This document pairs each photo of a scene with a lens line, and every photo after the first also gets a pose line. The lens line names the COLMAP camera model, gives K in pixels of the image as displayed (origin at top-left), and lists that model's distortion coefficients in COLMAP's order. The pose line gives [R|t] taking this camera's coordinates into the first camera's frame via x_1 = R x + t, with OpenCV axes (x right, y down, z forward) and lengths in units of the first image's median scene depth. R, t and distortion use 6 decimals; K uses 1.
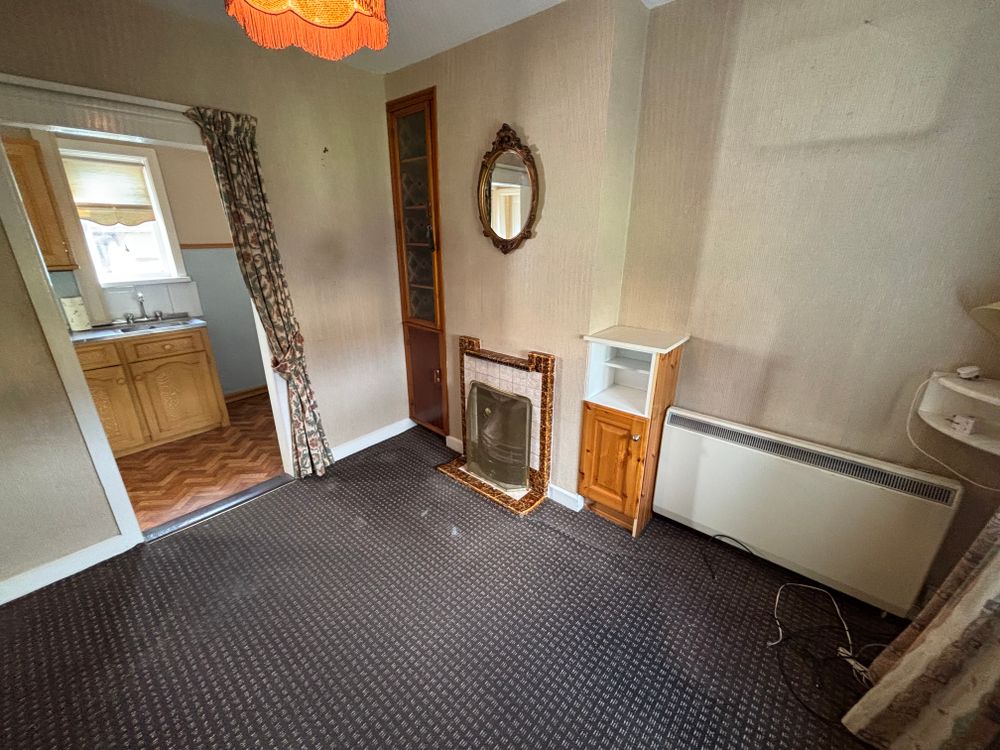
lens RADIAL K [[405.3, 0, 502.0], [0, 405.3, 371.0], [0, 0, 1]] dist [-0.000539, -0.000168]
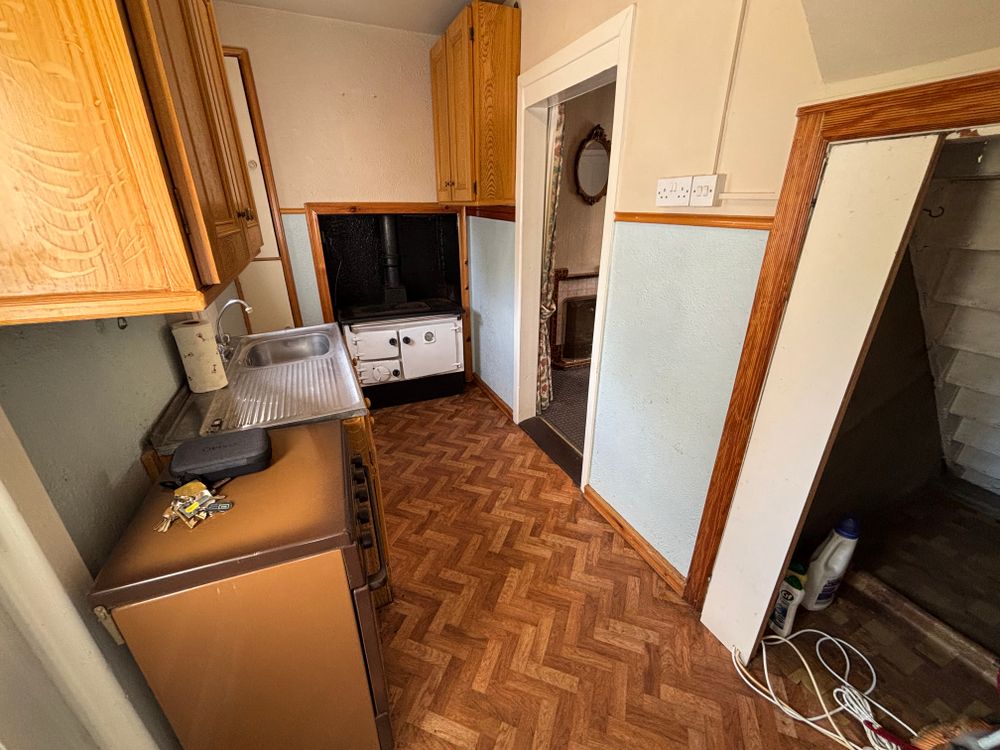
lens RADIAL K [[405.3, 0, 503.5], [0, 405.3, 375.5], [0, 0, 1]] dist [-0.000539, -0.000168]
pose [[0.403341, -0.355745, 0.843067, -1.430530], [0.296186, 0.922491, 0.247557, -0.140999], [-0.865789, 0.149855, 0.477445, 0.526246]]
